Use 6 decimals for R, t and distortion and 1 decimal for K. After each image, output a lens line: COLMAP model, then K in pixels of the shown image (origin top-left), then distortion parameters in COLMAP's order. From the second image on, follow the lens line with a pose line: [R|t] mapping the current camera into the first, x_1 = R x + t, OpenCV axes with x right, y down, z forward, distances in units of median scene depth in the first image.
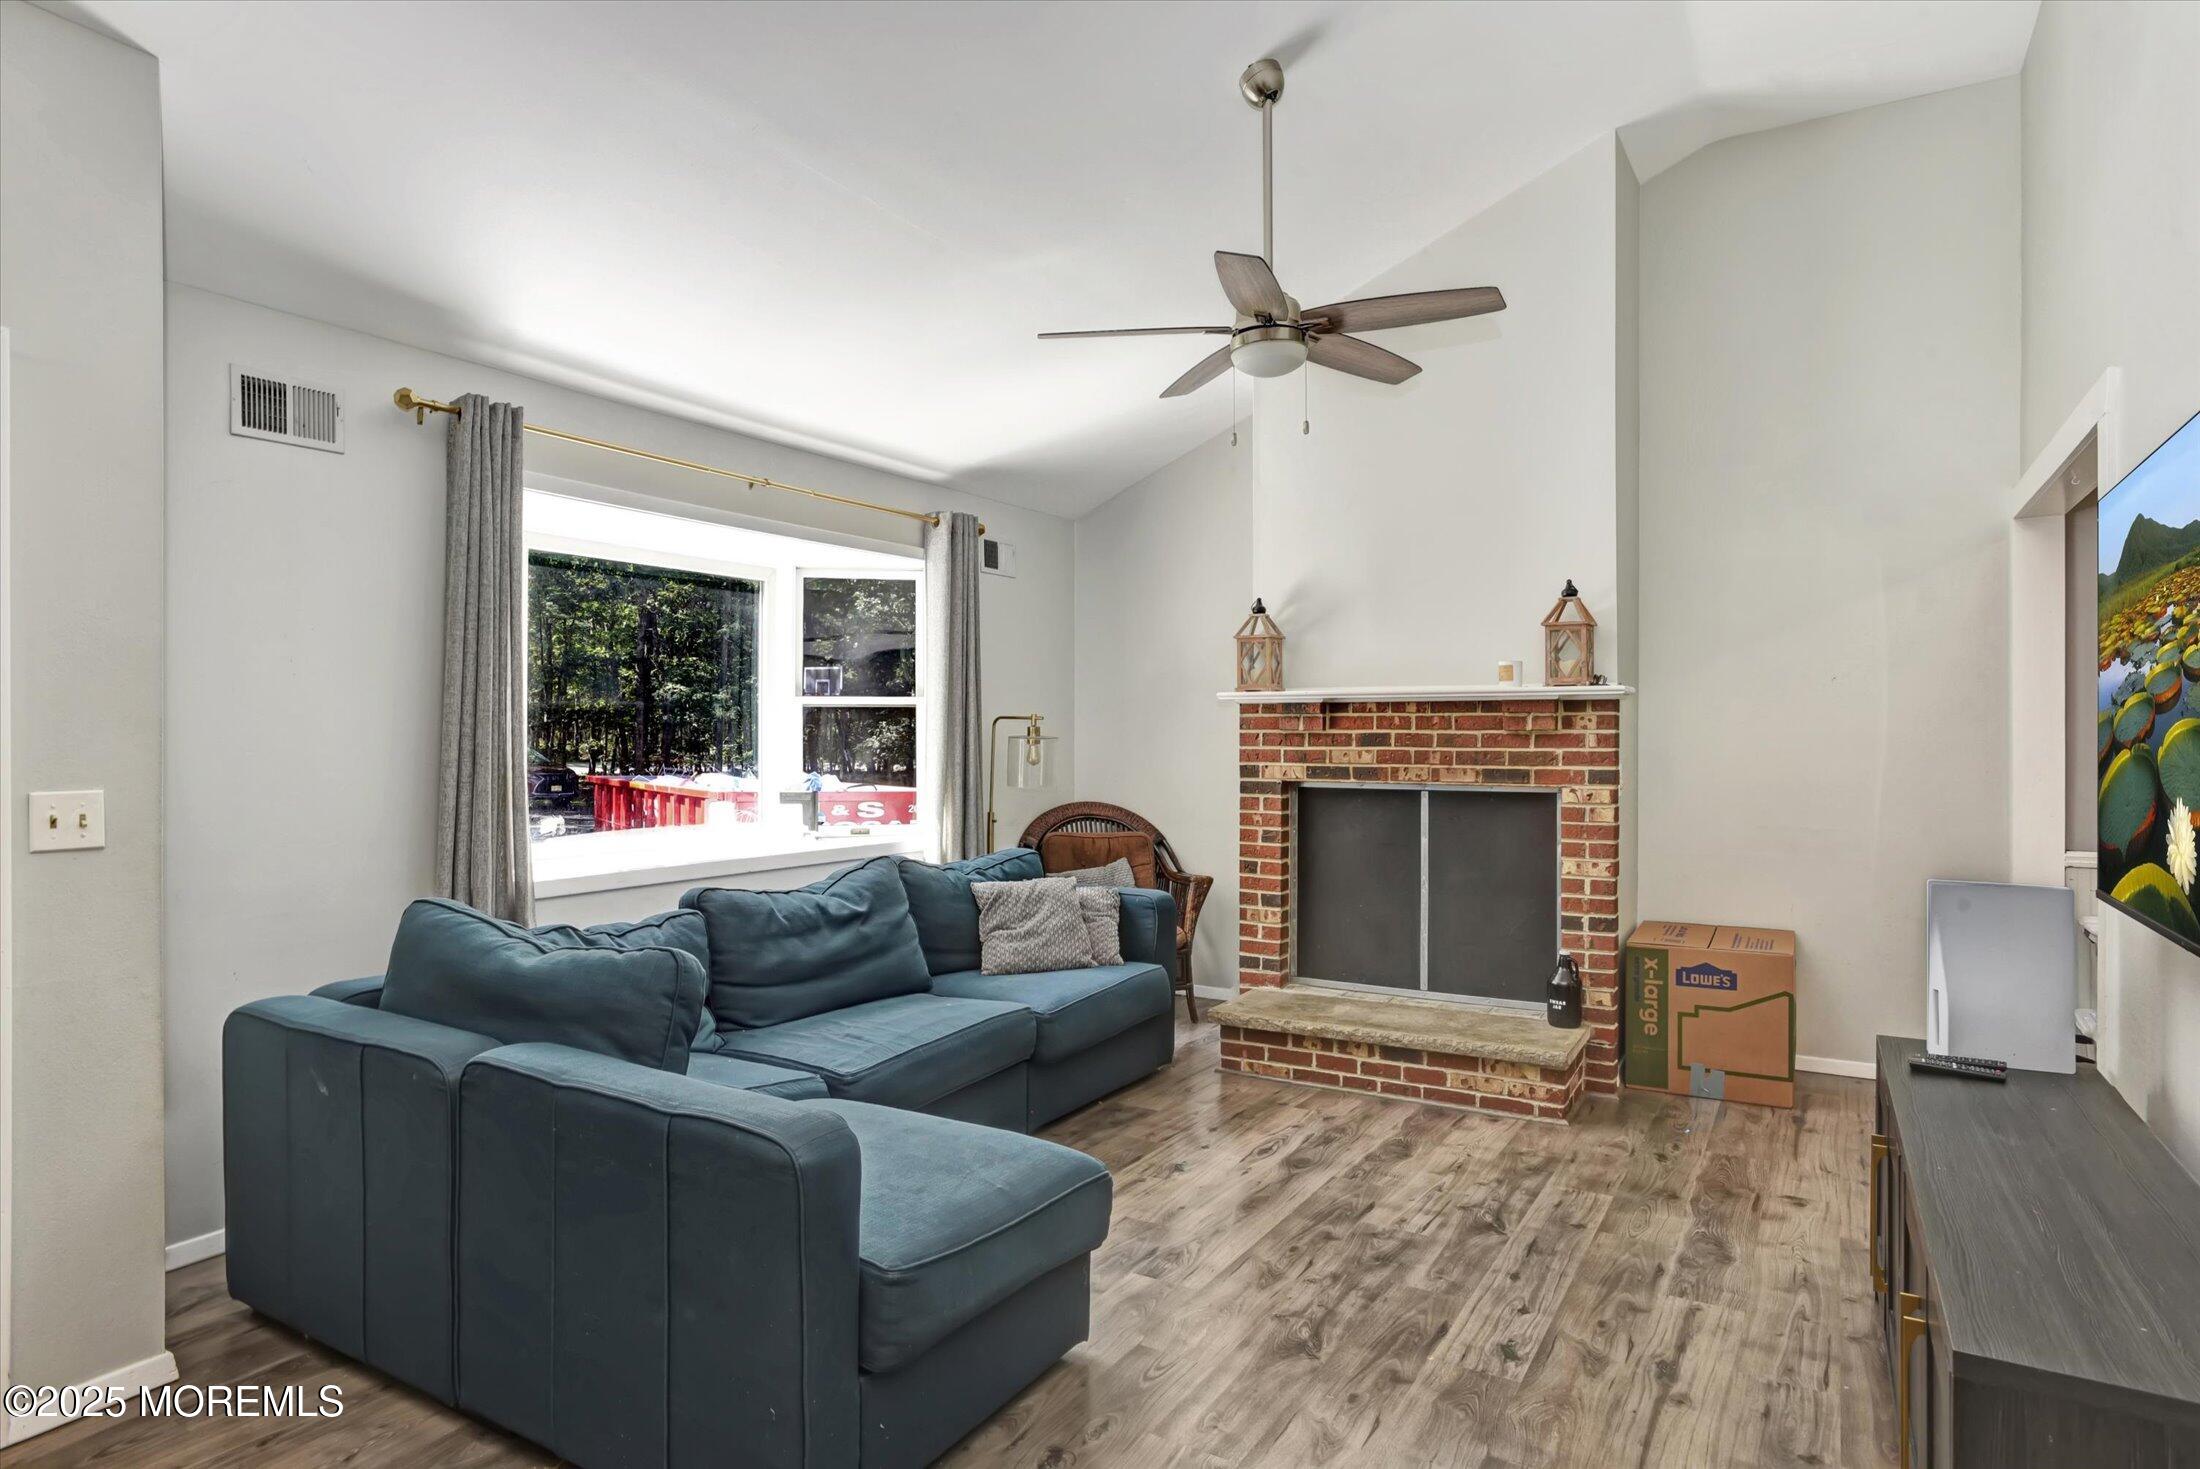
lens RADIAL K [[1221.8, 0, 1100.0], [0, 1221.8, 734.5], [0, 0, 1]] dist [-0.057067, 0.053561]
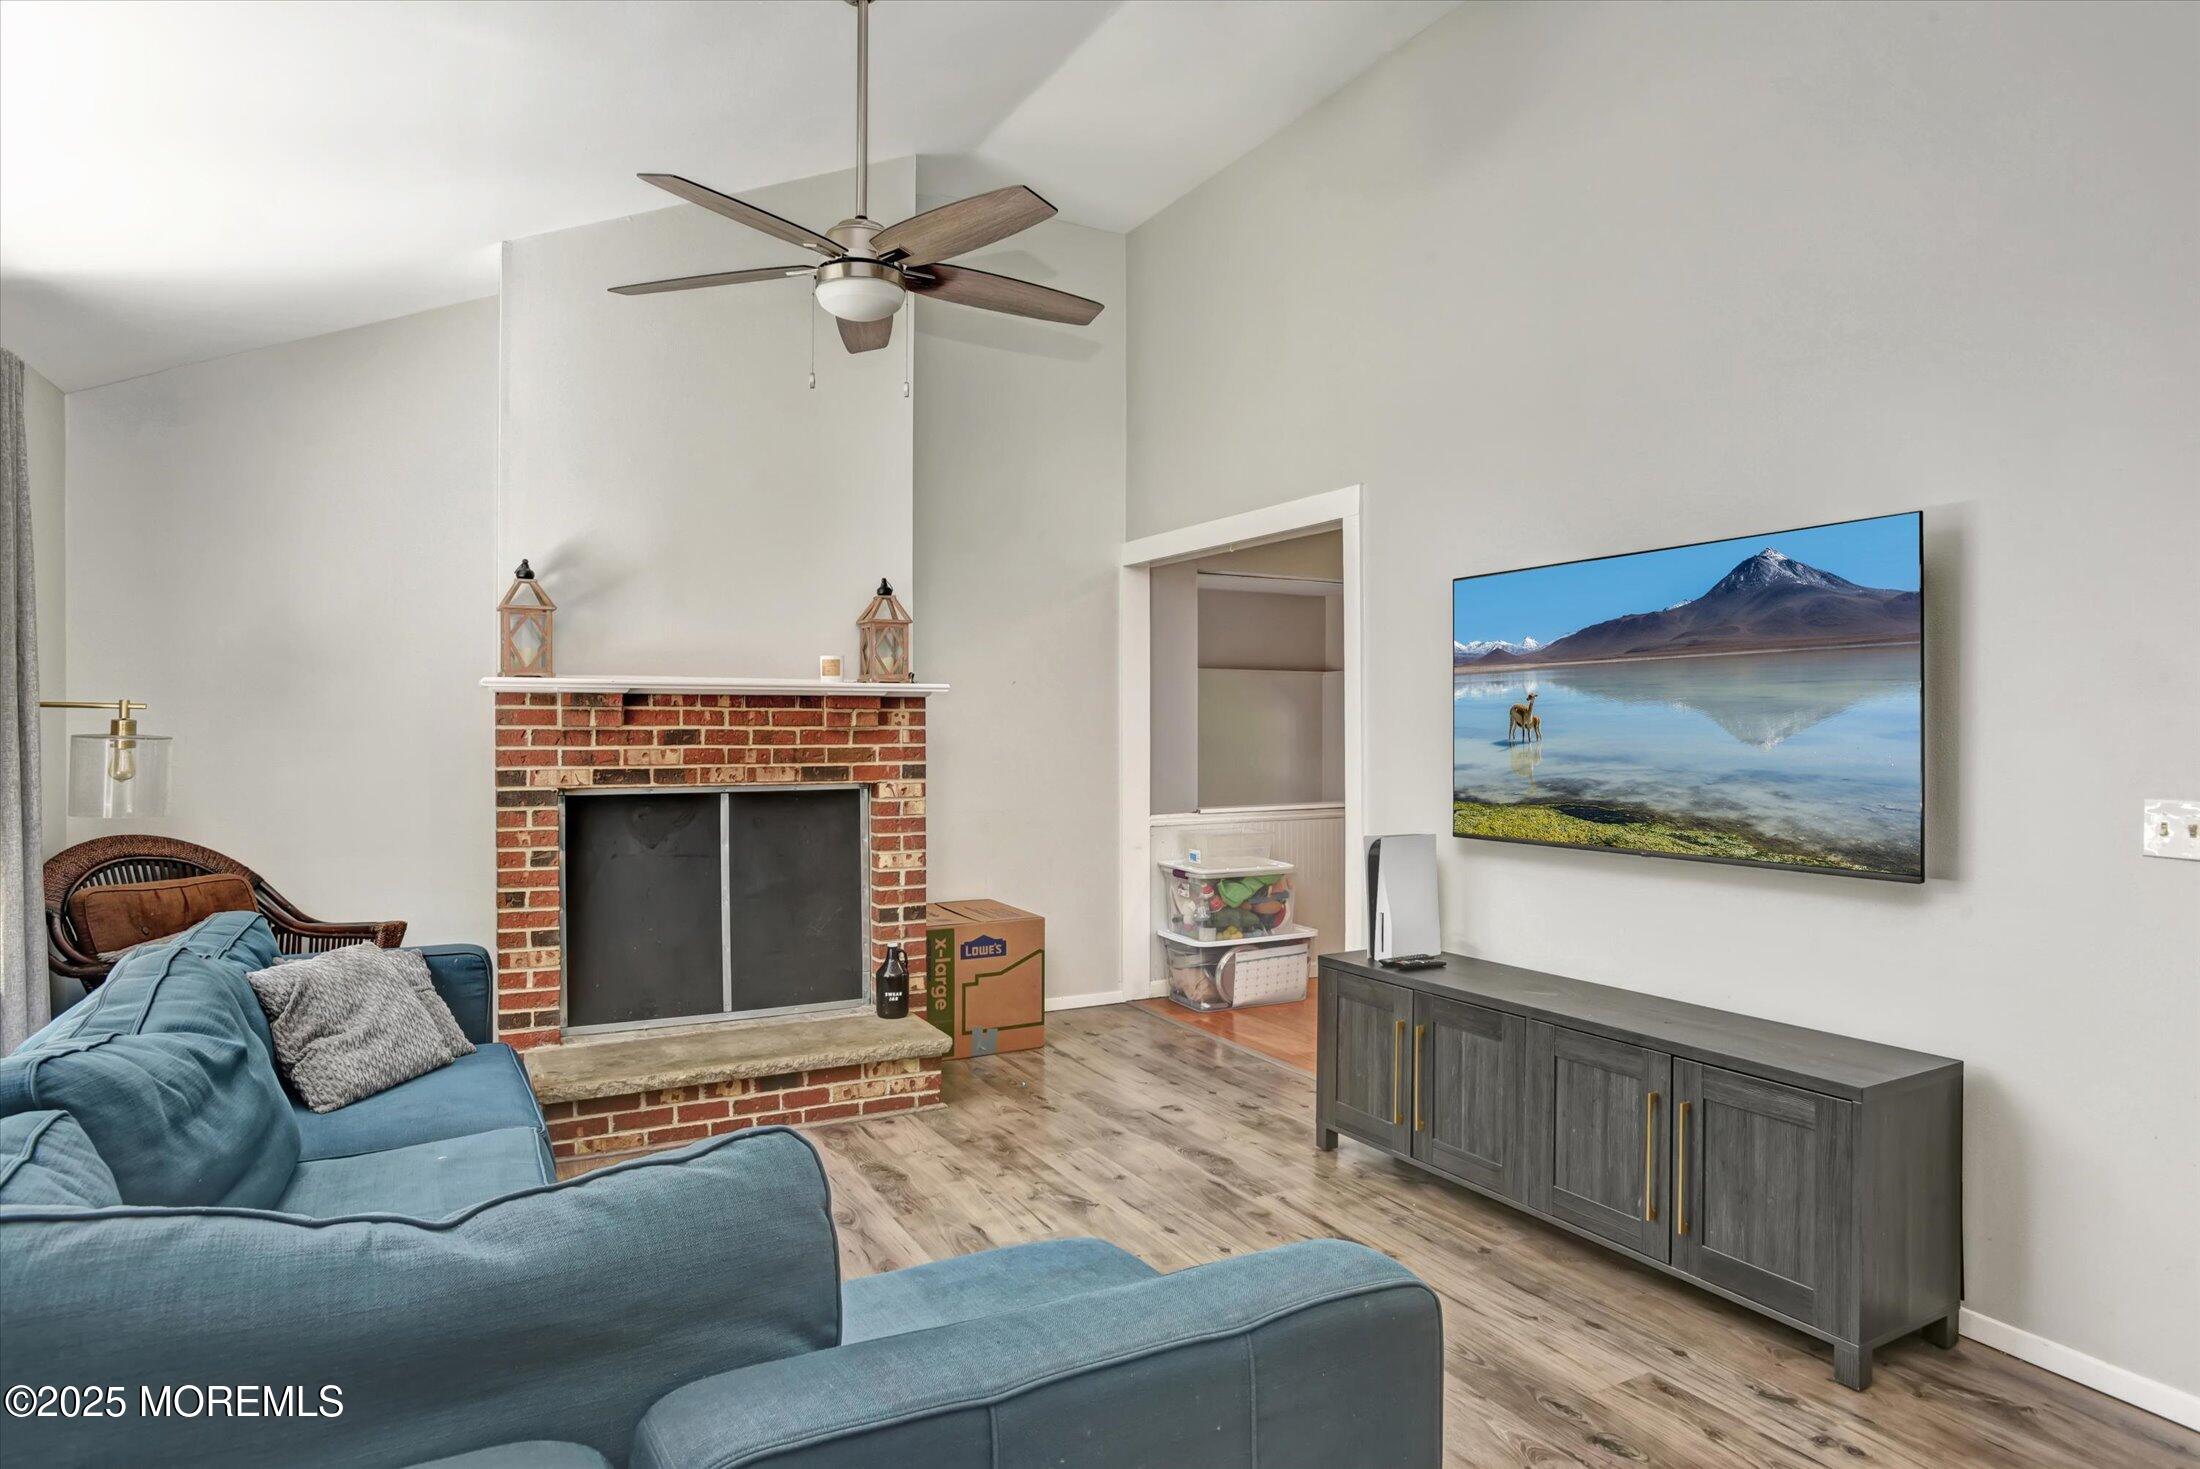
lens RADIAL K [[1236.6, 0, 1085.3], [0, 1236.6, 742.3], [0, 0, 1]] dist [-0.081117, 0.079895]
pose [[0.517654, -0.011403, 0.855514, -0.407671], [-0.000058, 0.999911, 0.013363, -0.003939], [-0.855590, -0.006967, 0.517607, 0.319308]]
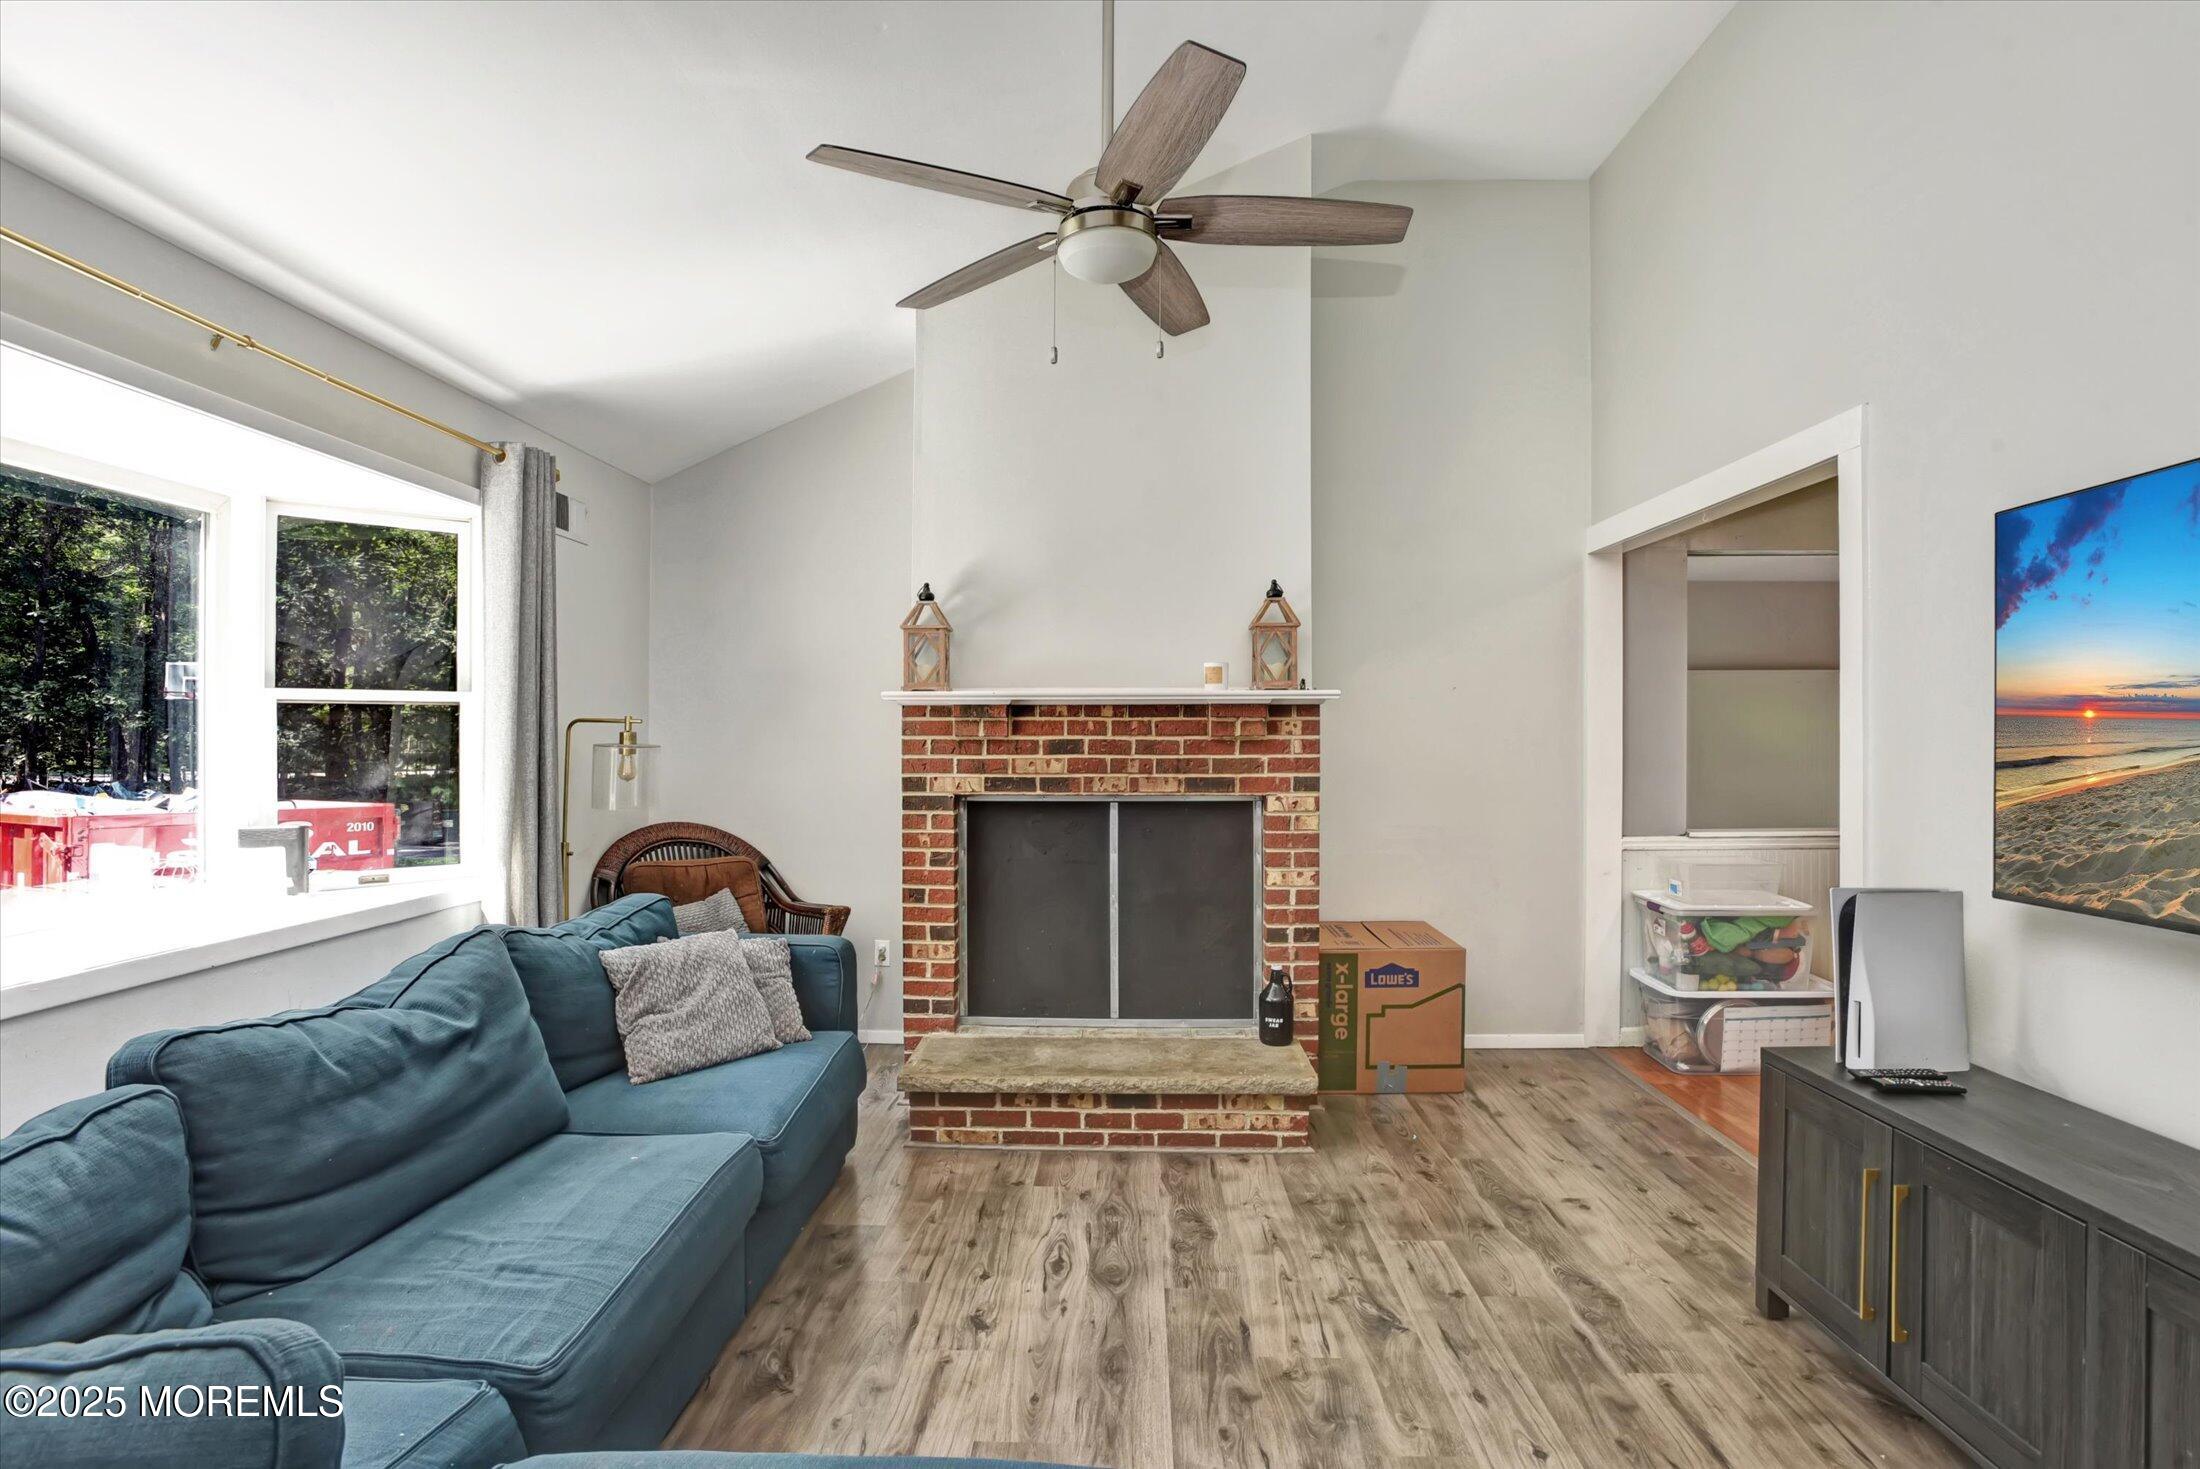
lens RADIAL K [[1071.1, 0, 1092.3], [0, 1071.1, 739.9], [0, 0, 1]] dist [-0.087330, 0.045239]
pose [[0.875755, -0.003692, 0.482741, -0.148406], [0.002119, 0.999991, 0.003803, -0.003995], [-0.482751, -0.002307, 0.875755, 0.324247]]
